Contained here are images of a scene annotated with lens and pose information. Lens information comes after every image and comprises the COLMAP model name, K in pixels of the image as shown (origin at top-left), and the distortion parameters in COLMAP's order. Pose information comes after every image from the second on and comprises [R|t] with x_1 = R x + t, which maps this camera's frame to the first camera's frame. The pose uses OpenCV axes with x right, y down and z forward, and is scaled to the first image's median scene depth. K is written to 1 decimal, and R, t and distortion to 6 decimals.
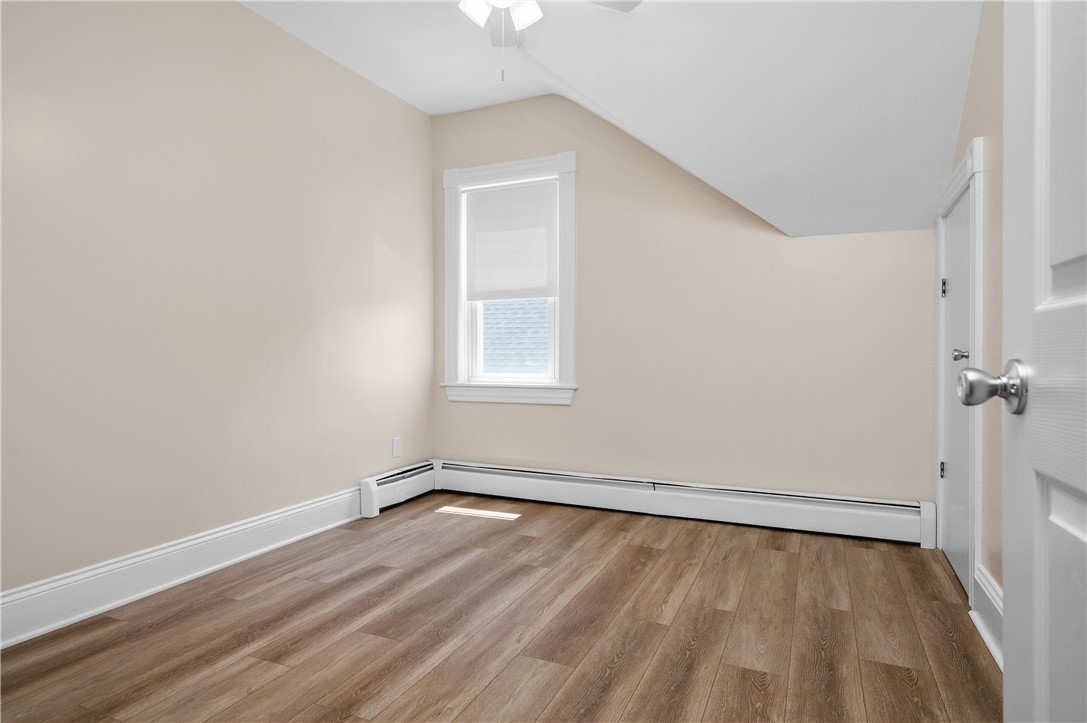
lens RADIAL K [[588.8, 0, 545.1], [0, 588.8, 365.7], [0, 0, 1]] dist [-0.006857, -0.002114]
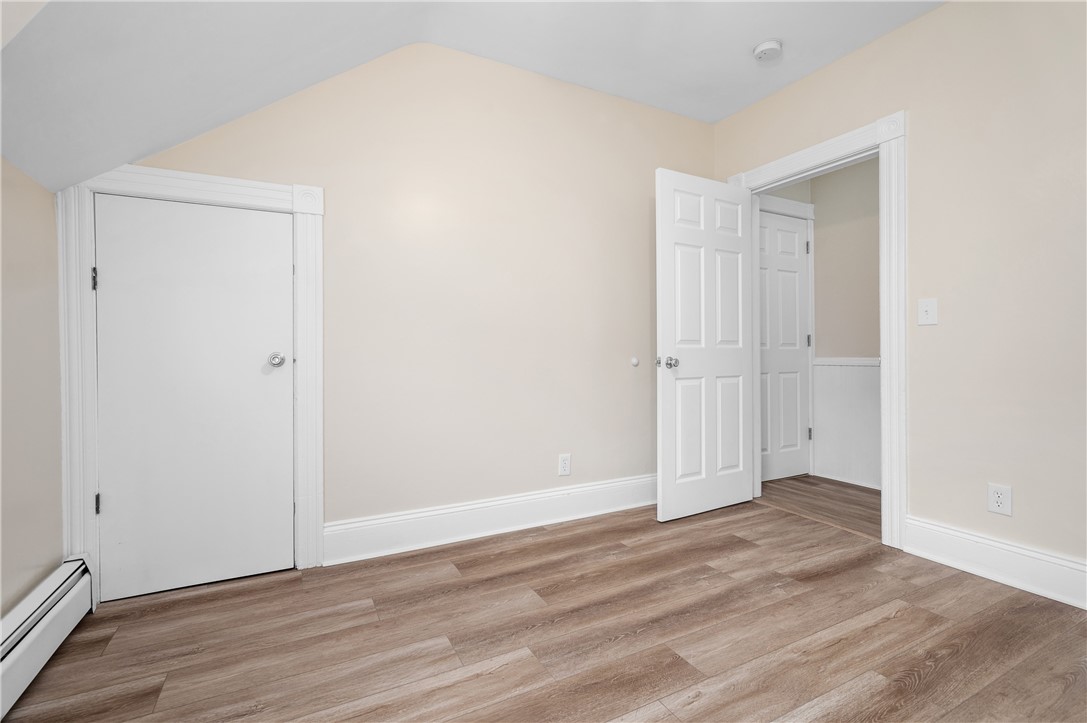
lens RADIAL K [[498.1, 0, 548.2], [0, 498.1, 353.0], [0, 0, 1]] dist [0.000918, 0.000510]
pose [[-0.792626, 0.004717, 0.609689, -0.314903], [0.018430, 0.999698, 0.016226, -0.032506], [-0.609429, 0.024097, -0.792474, 1.709079]]
